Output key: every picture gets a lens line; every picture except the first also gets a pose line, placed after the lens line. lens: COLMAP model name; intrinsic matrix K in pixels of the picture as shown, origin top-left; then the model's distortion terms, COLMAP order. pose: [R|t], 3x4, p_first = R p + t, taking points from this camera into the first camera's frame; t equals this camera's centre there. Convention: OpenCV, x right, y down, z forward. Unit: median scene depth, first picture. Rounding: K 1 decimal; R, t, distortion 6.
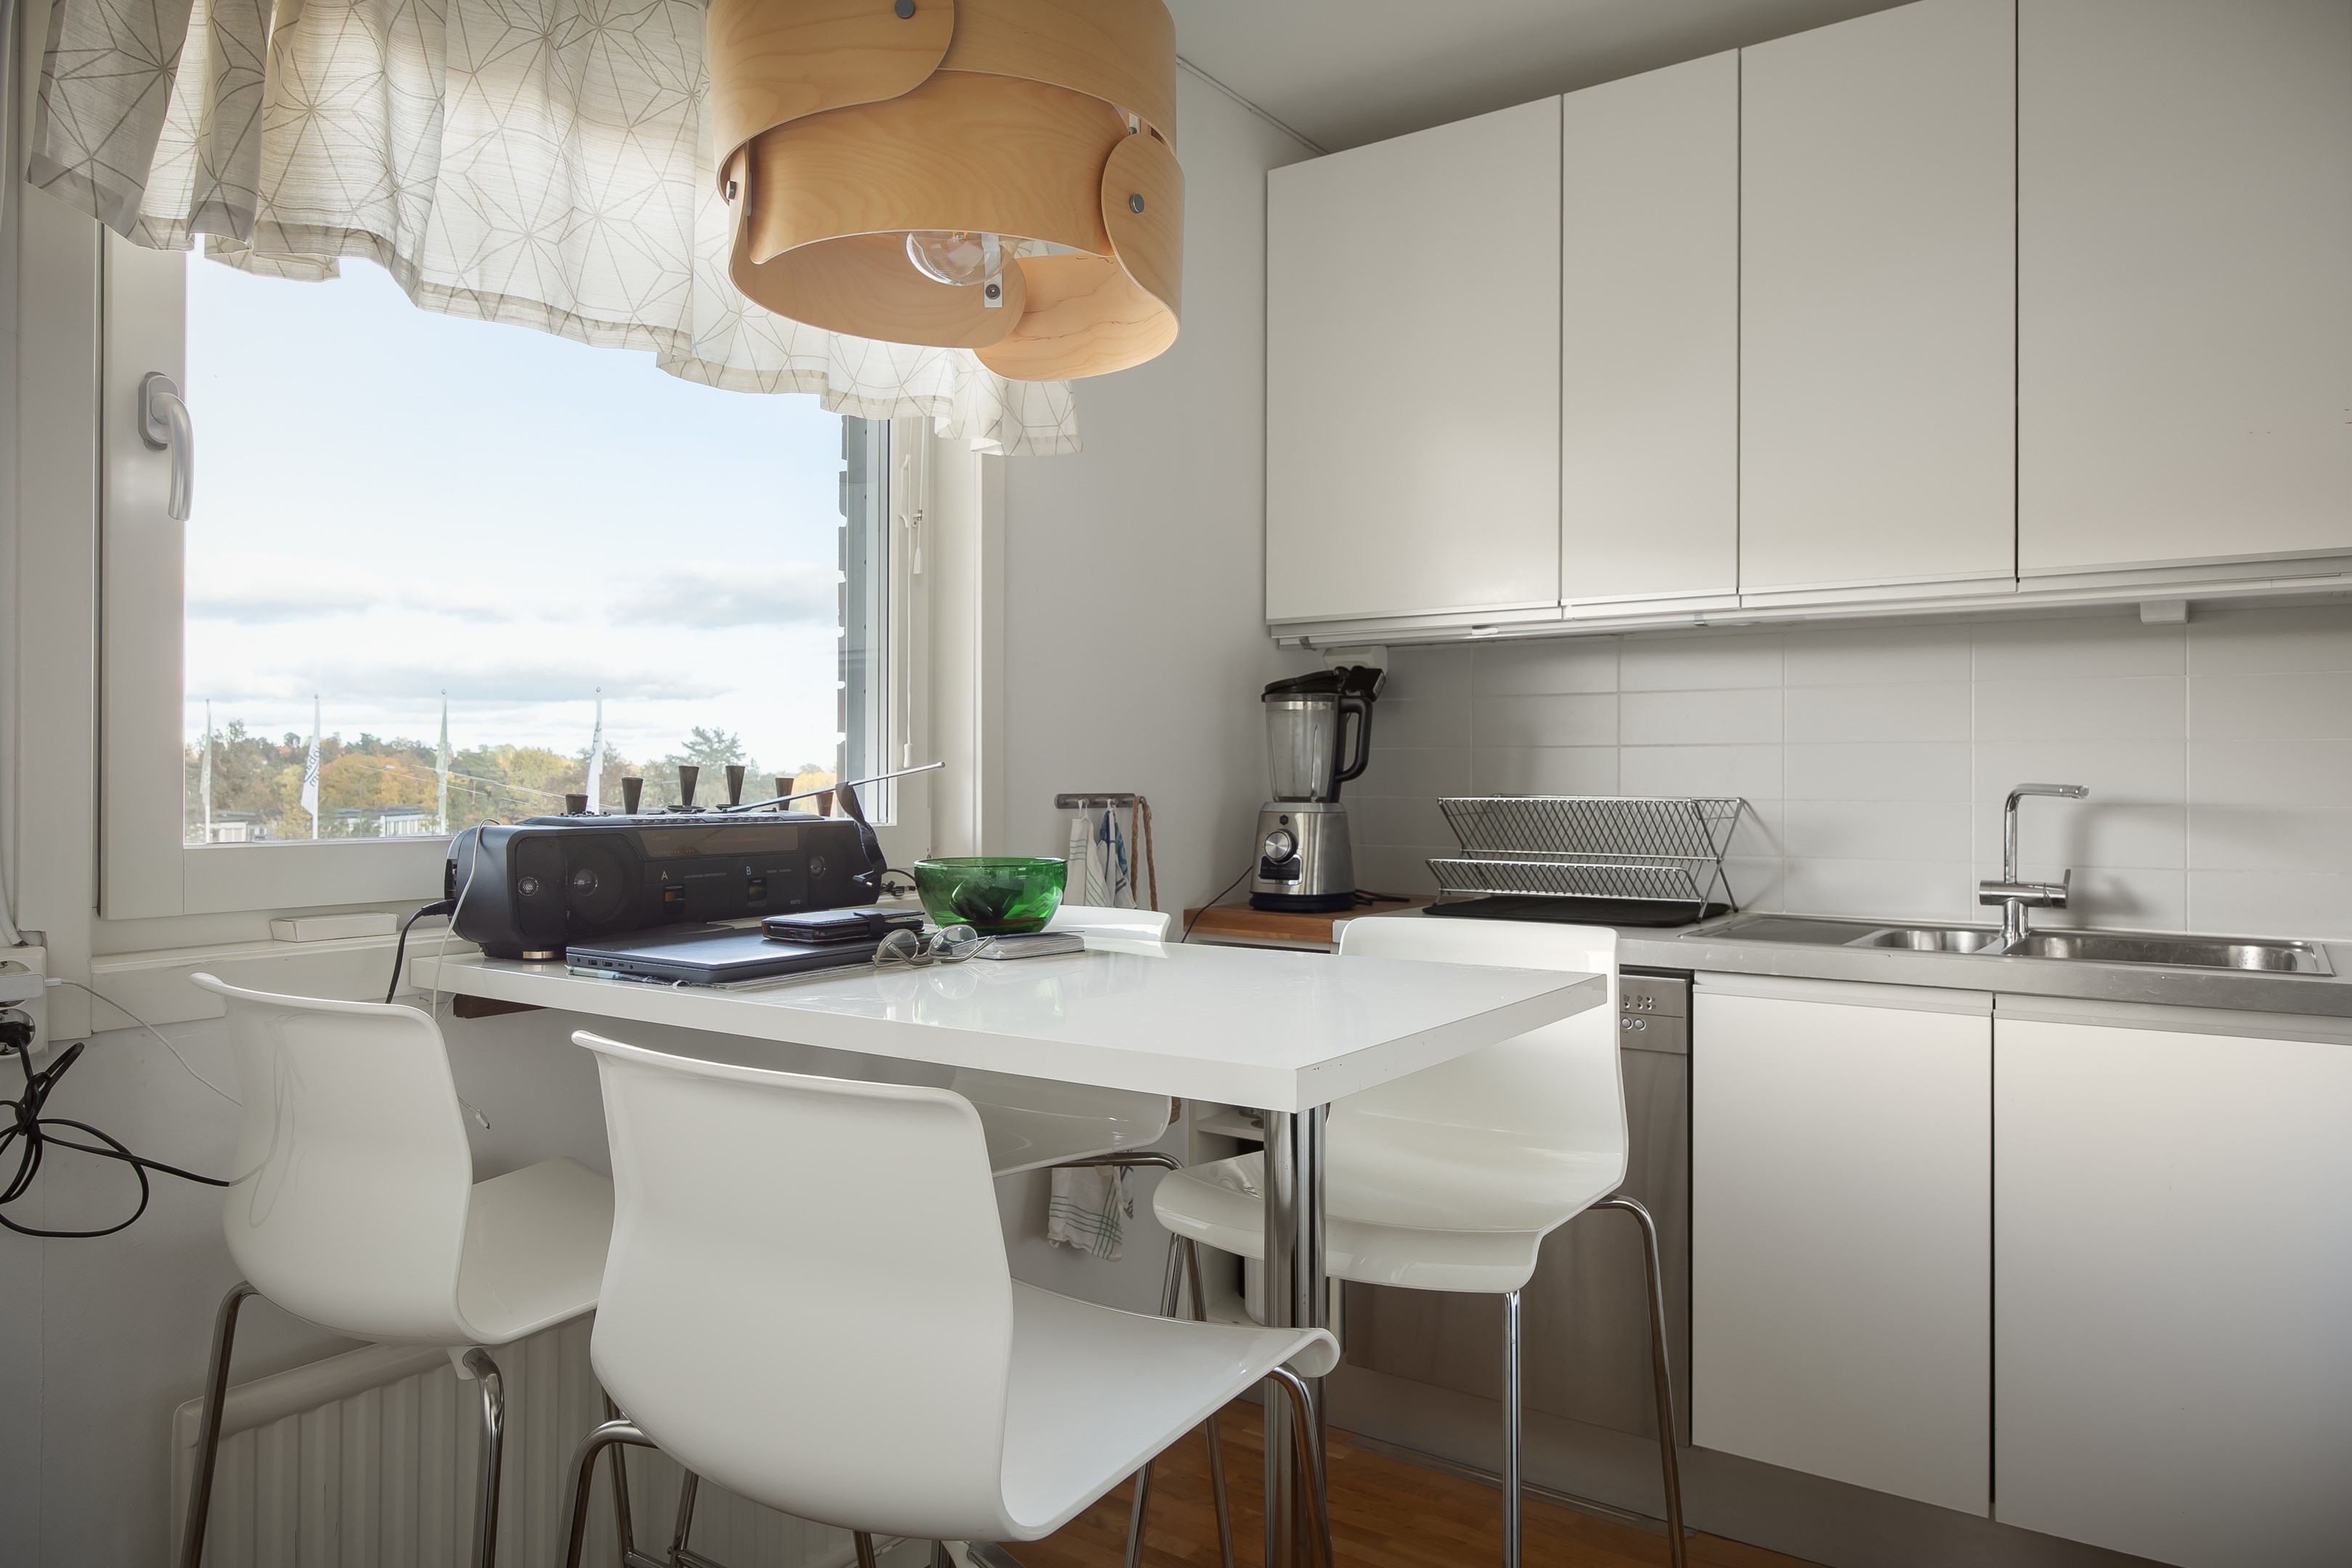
lens RADIAL K [[1588.7, 0, 1186.8], [0, 1588.7, 773.5], [0, 0, 1]] dist [0.023043, 0.006860]
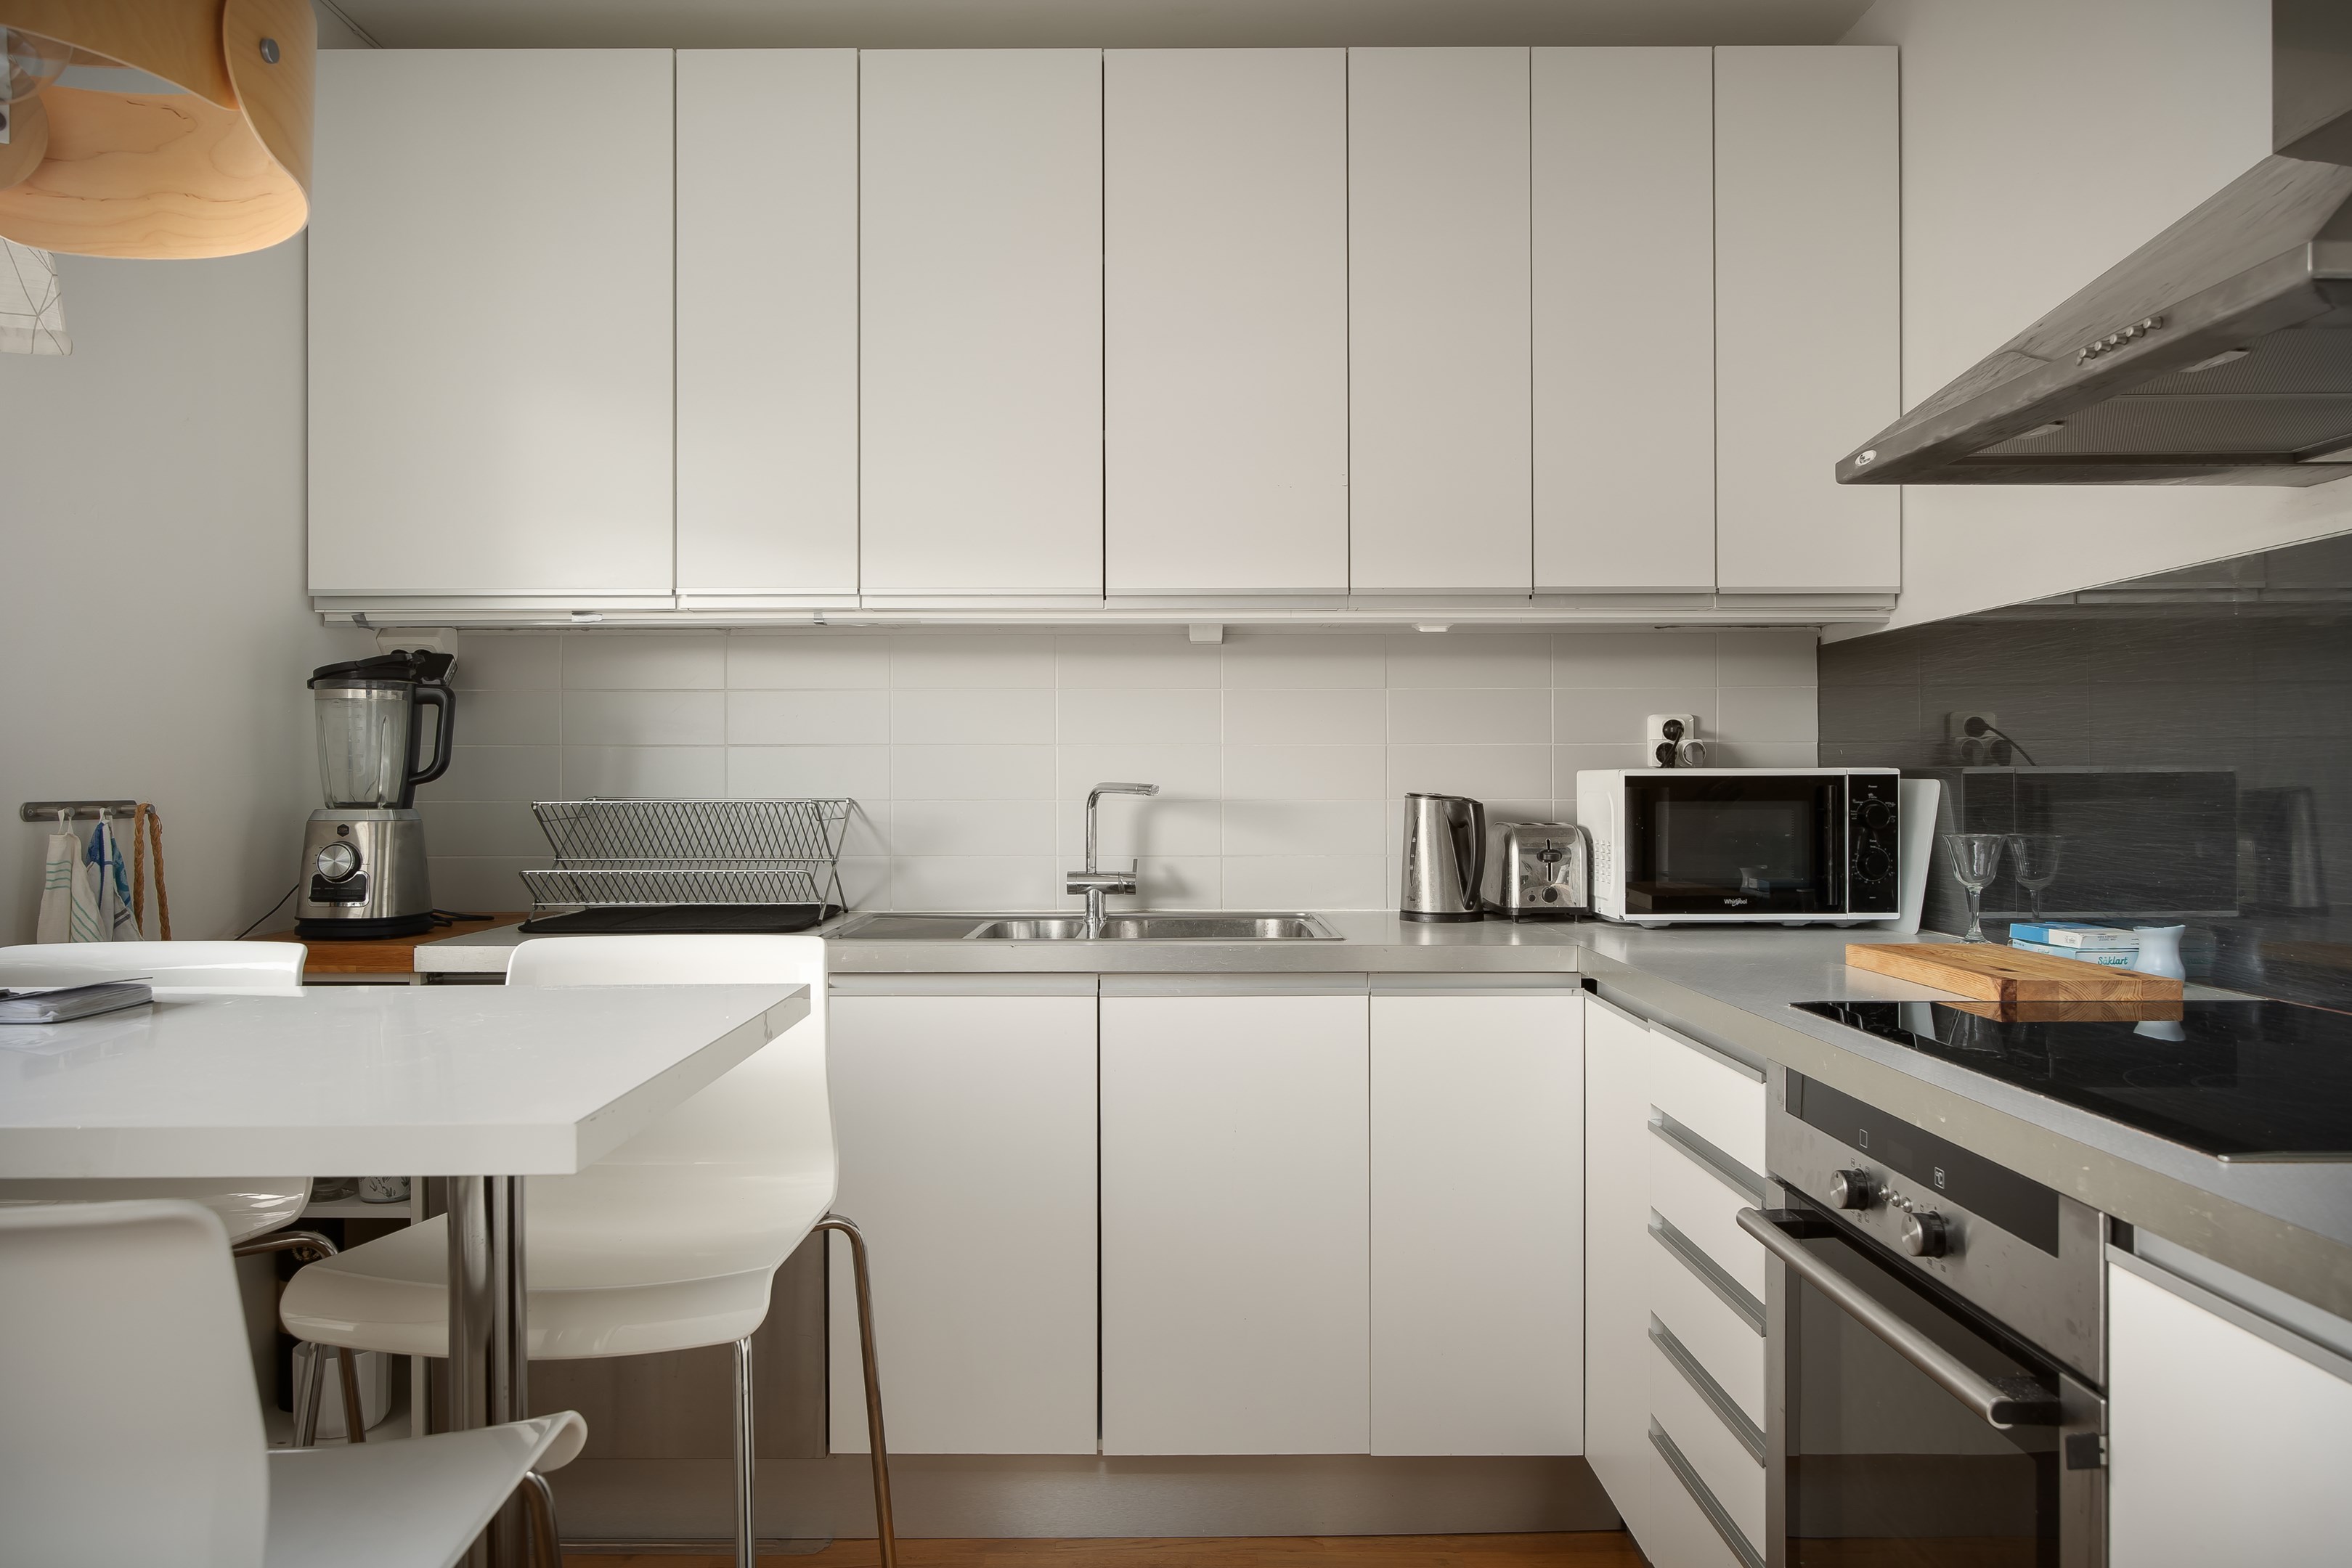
lens RADIAL K [[1625.5, 0, 1164.3], [0, 1625.5, 777.4], [0, 0, 1]] dist [0.004924, 0.001514]
pose [[0.824673, -0.002690, 0.565604, -0.074050], [0.001687, 0.999996, 0.002296, 0.000219], [-0.565608, -0.000940, 0.824674, 0.051619]]
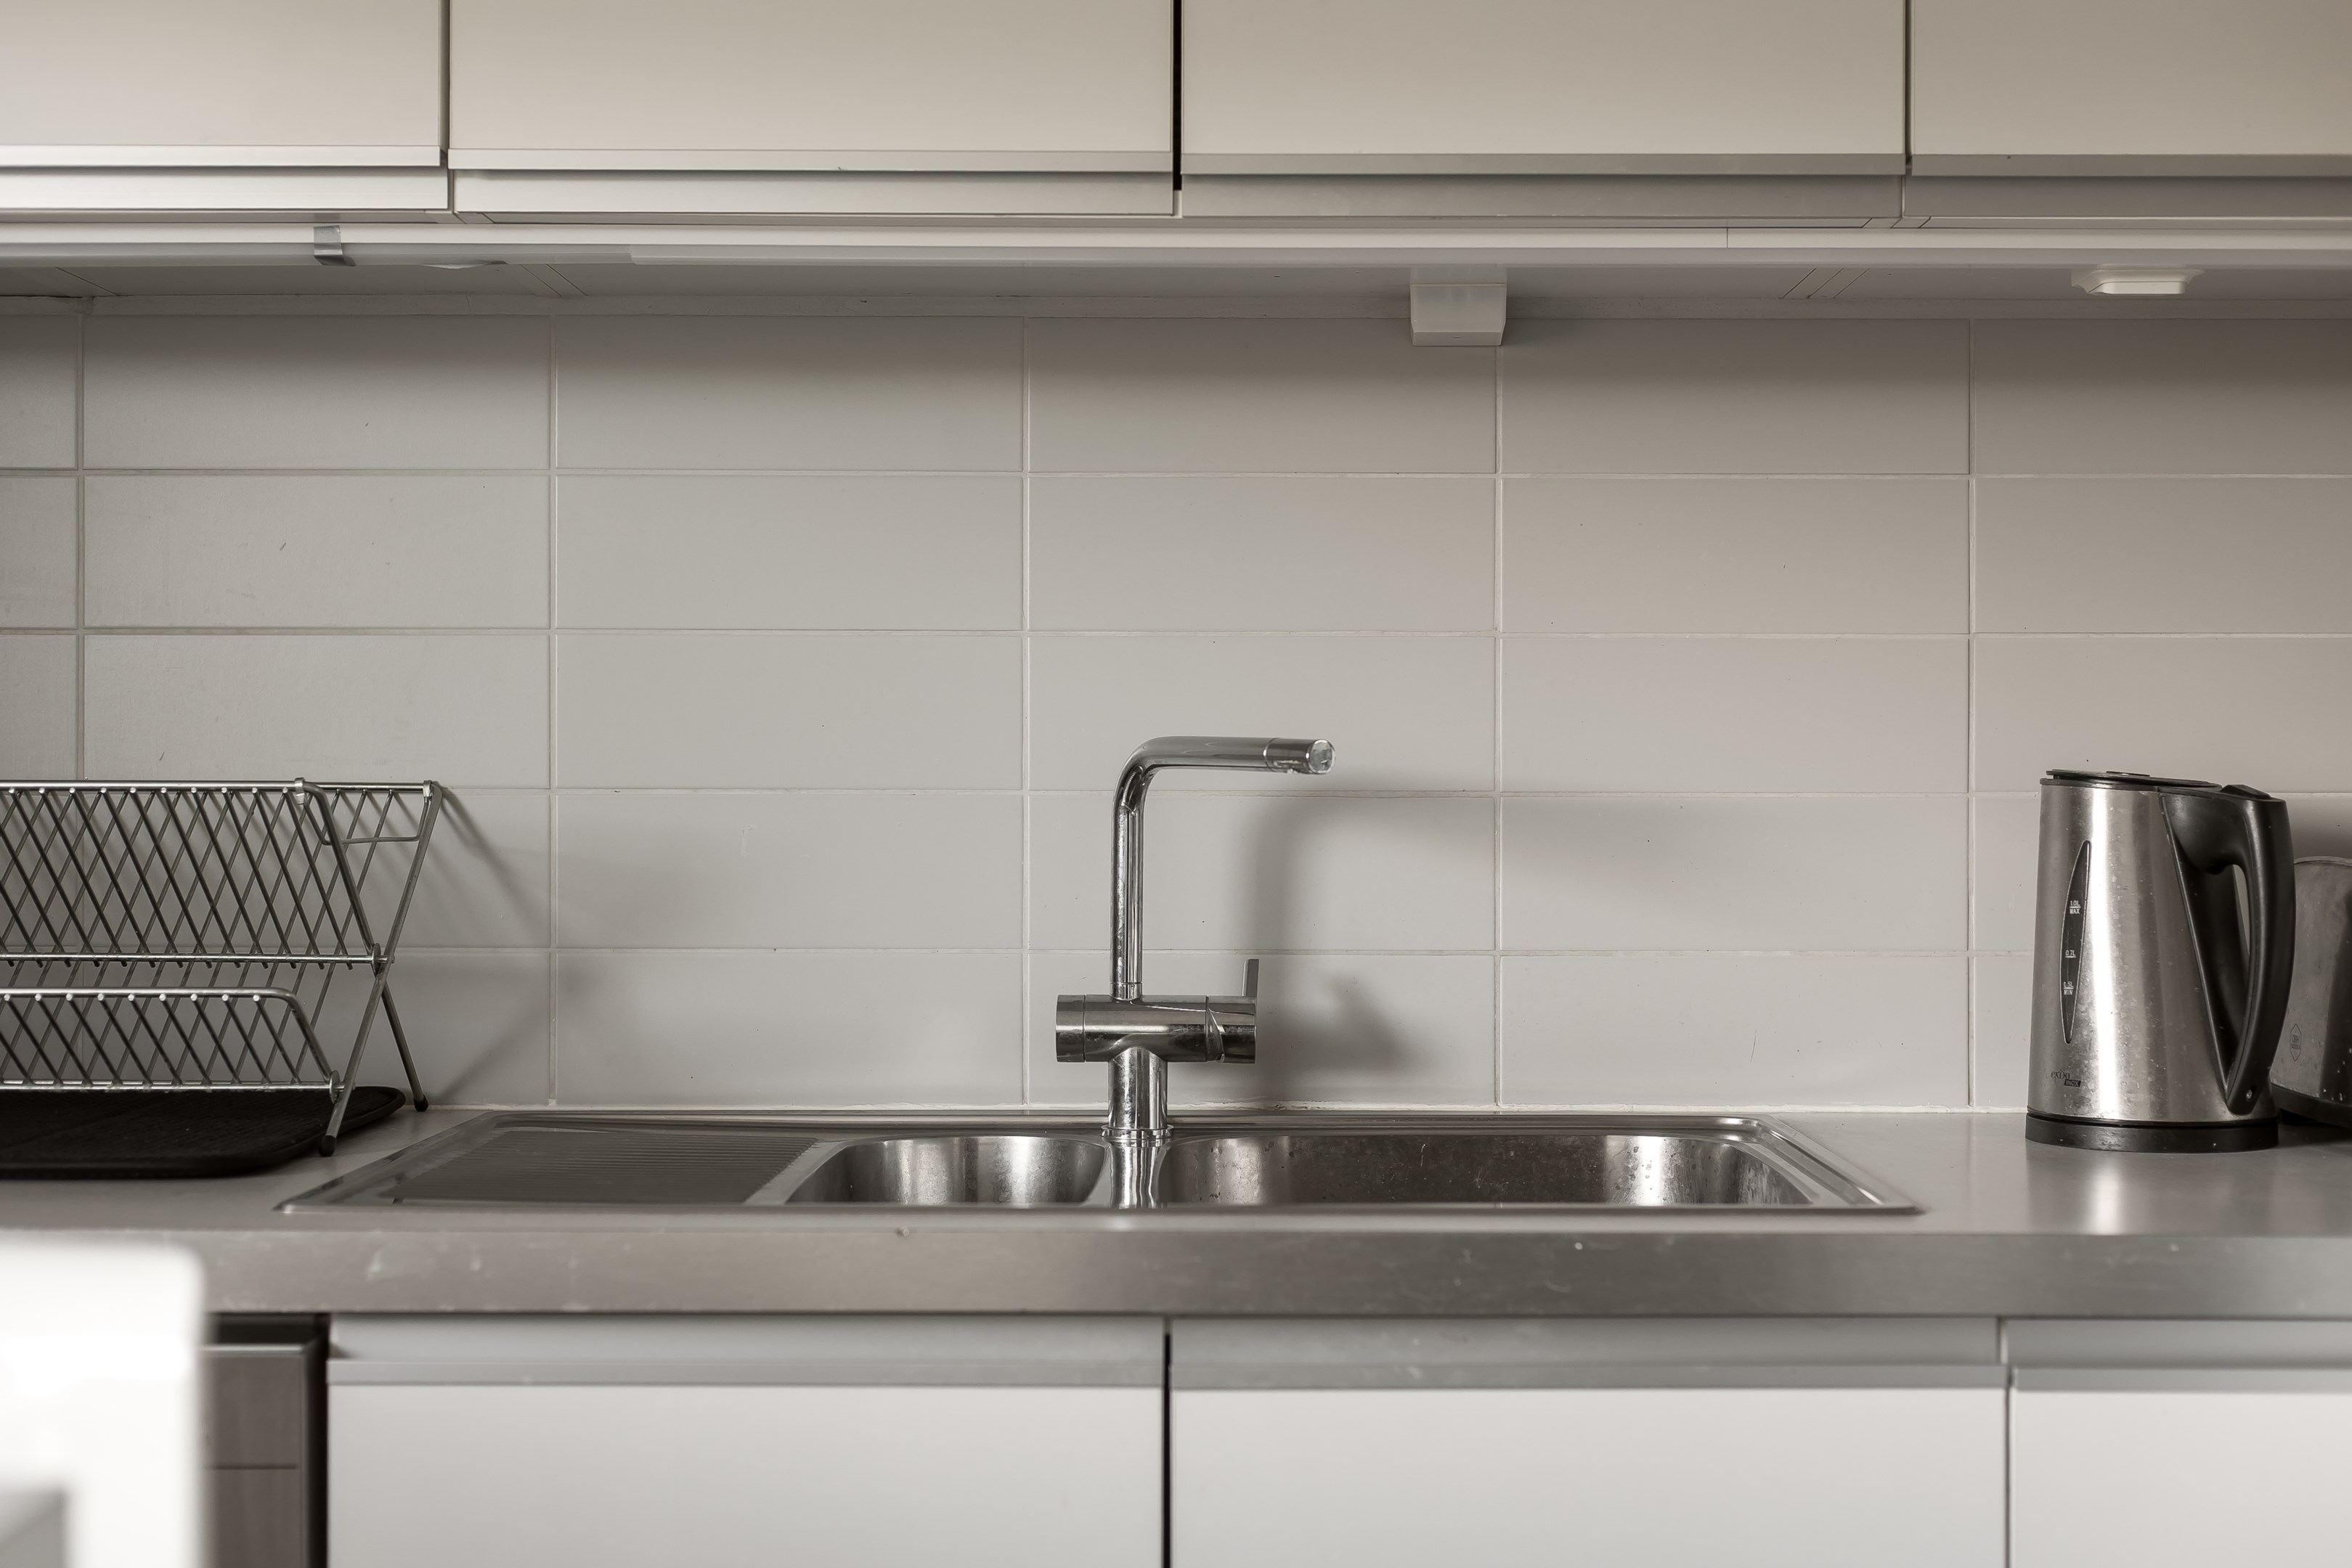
lens RADIAL K [[3326.7, 0, 1186.0], [0, 3326.7, 800.5], [0, 0, 1]] dist [0.016384, 0.000000]
pose [[0.829017, -0.000810, 0.559222, 0.084048], [-0.002095, 0.999987, 0.004554, 0.017232], [-0.559219, -0.004947, 0.829005, 0.334963]]
